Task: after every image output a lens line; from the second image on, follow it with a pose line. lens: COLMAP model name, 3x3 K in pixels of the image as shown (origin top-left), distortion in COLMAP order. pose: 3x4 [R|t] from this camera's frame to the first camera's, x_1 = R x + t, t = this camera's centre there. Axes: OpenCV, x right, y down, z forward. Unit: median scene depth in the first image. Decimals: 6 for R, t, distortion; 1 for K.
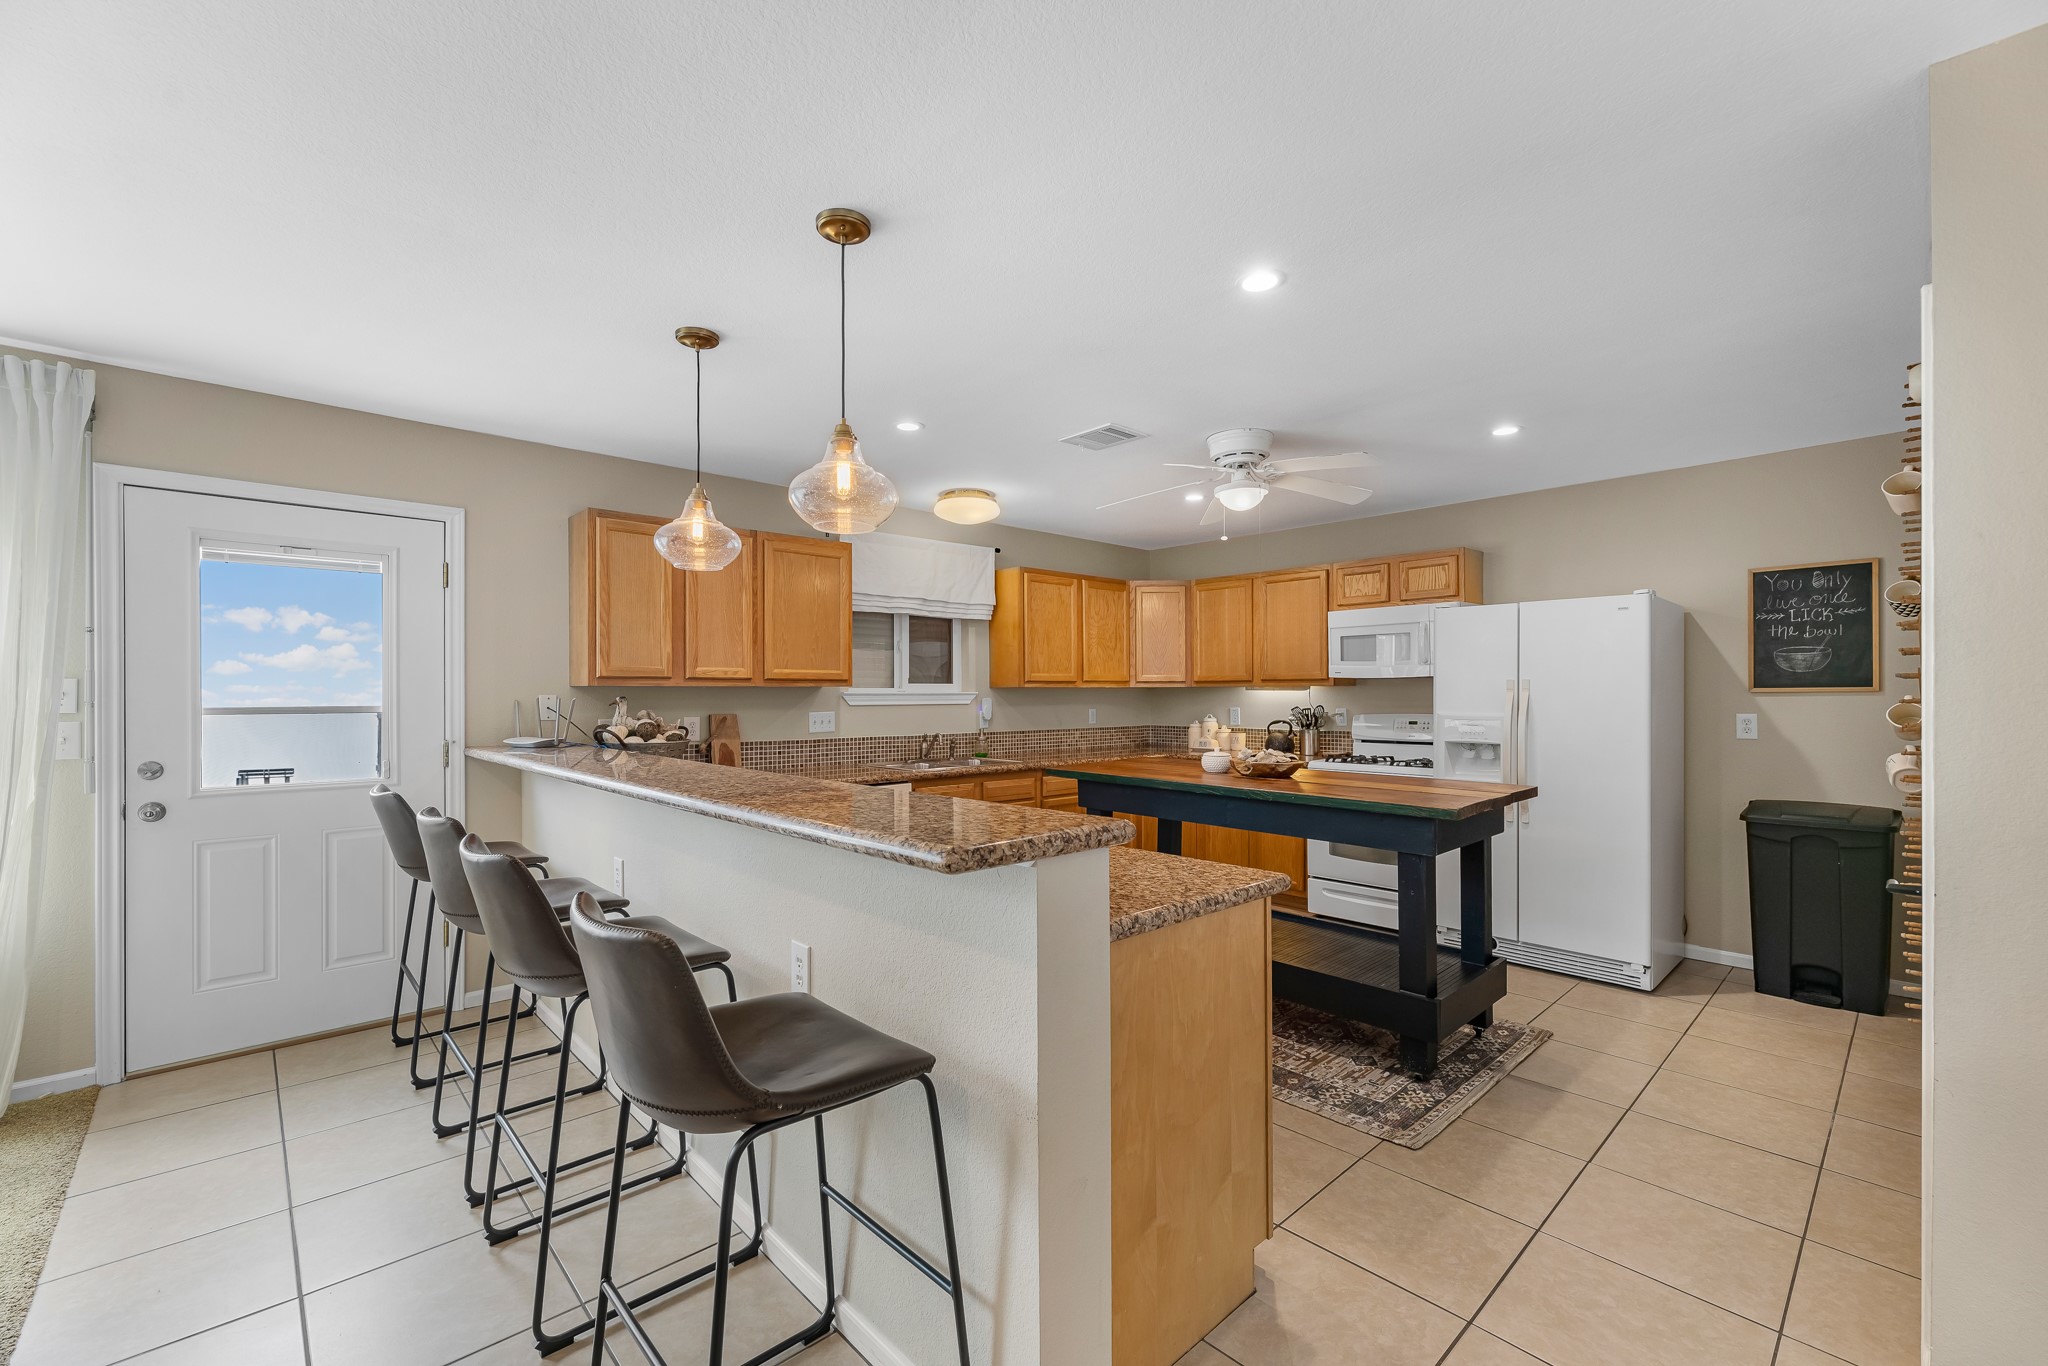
lens RADIAL K [[850.7, 0, 1037.2], [0, 850.7, 683.4], [0, 0, 1]] dist [0.002413, -0.002344]
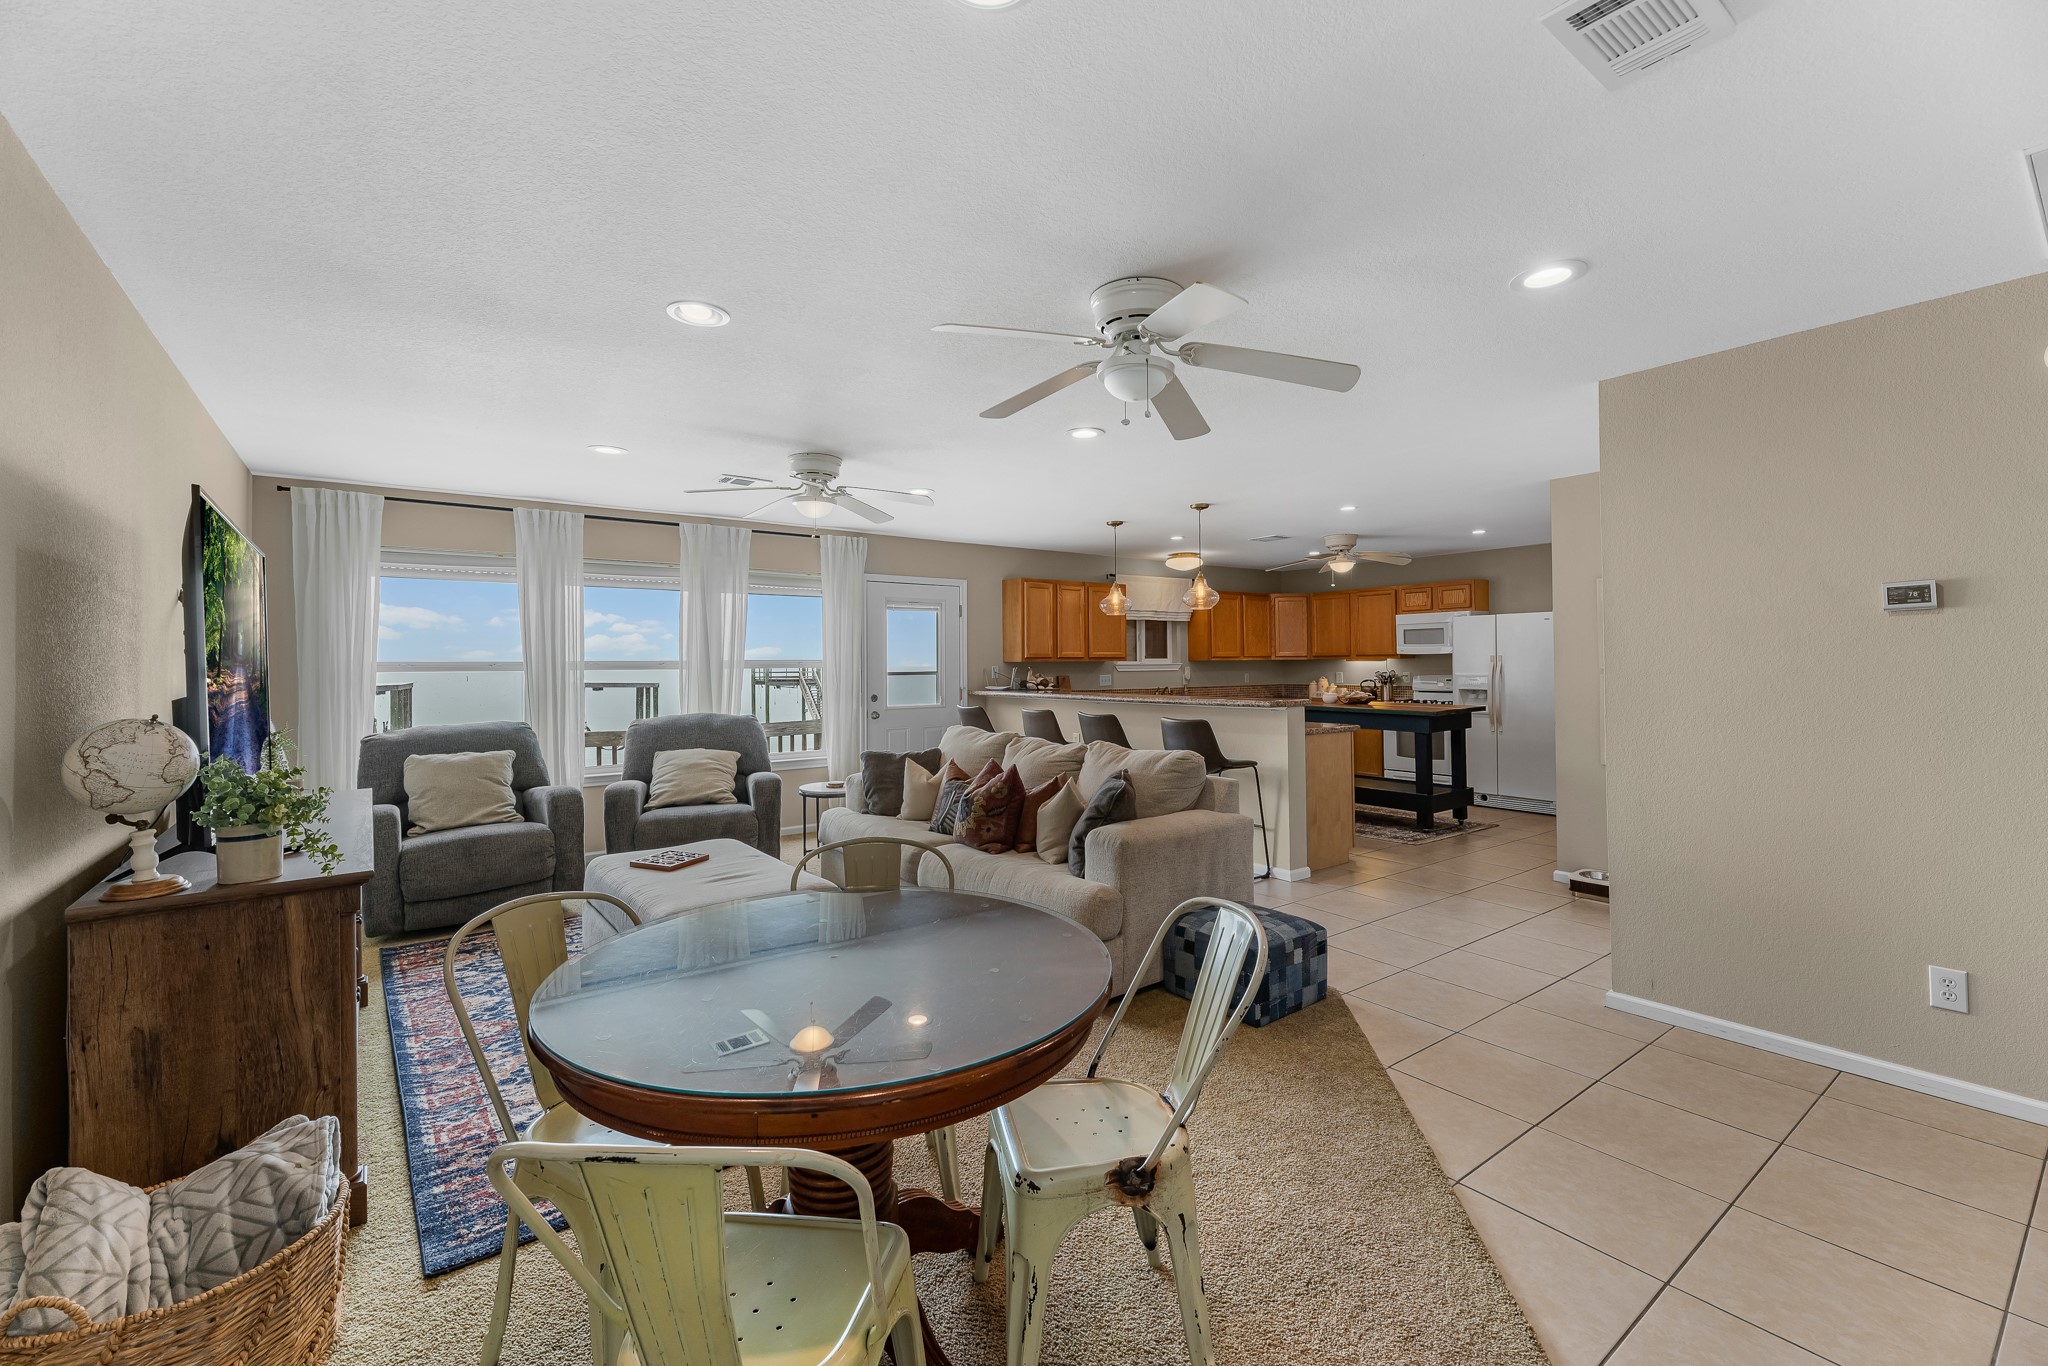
lens RADIAL K [[850.7, 0, 1022.0], [0, 850.7, 650.6], [0, 0, 1]] dist [0.002413, -0.002344]
pose [[0.992007, -0.007697, -0.125945, -0.223106], [0.007221, 0.999965, -0.004236, -0.014178], [0.125973, 0.003293, 0.992028, -0.941497]]
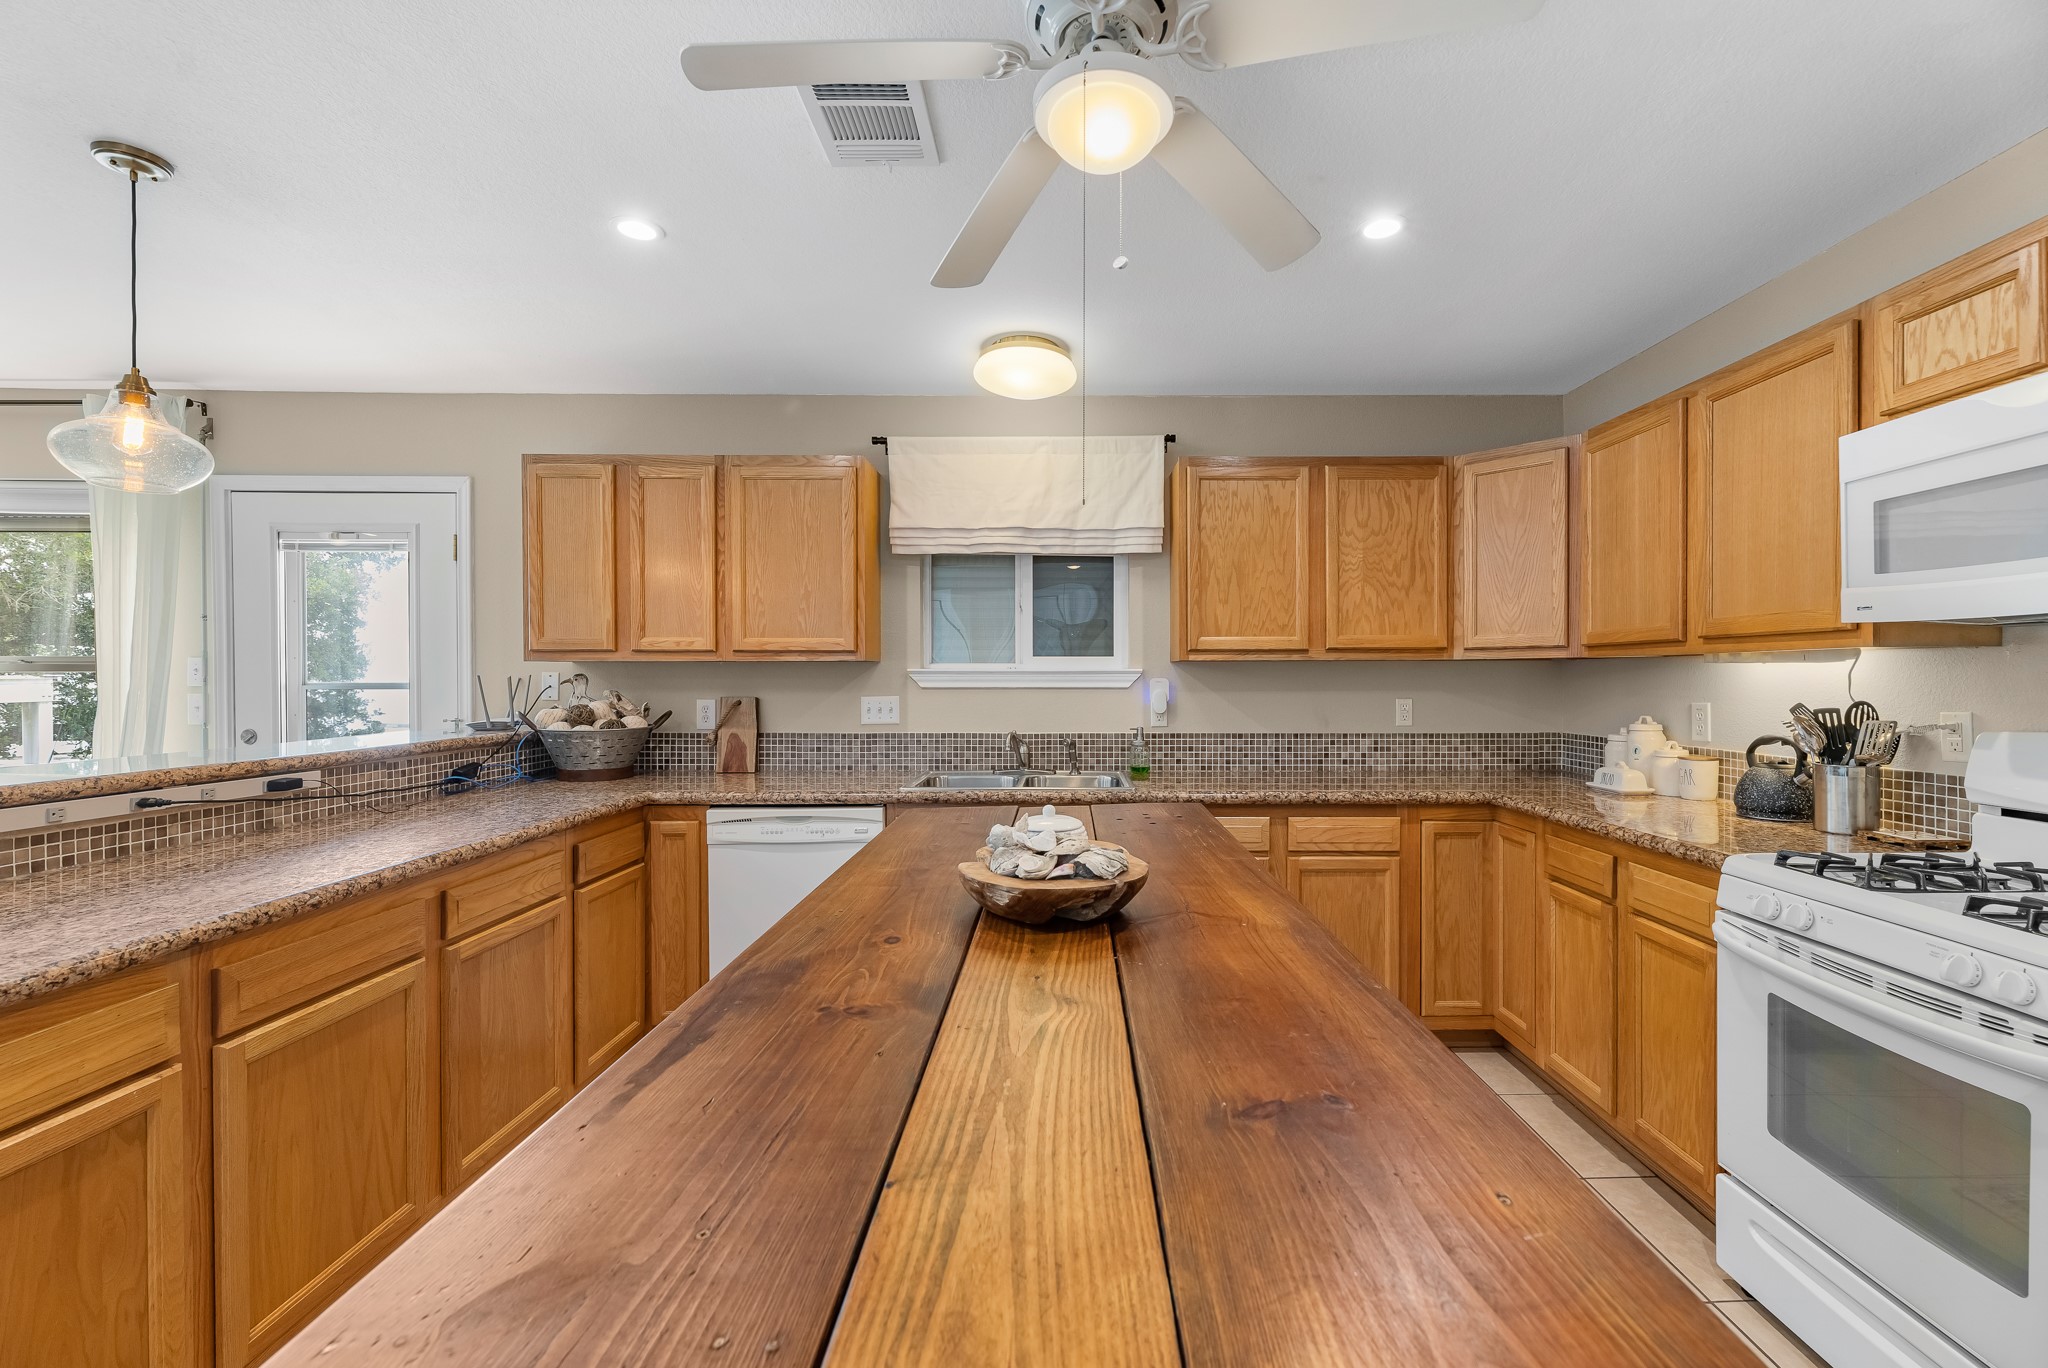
lens RADIAL K [[850.7, 0, 1120.1], [0, 850.7, 673.3], [0, 0, 1]] dist [0.002413, -0.002344]
pose [[0.745937, -0.000031, -0.666017, 0.432173], [0.007701, 0.999934, 0.008579, 0.010221], [0.665972, -0.011528, 0.745887, 0.657813]]
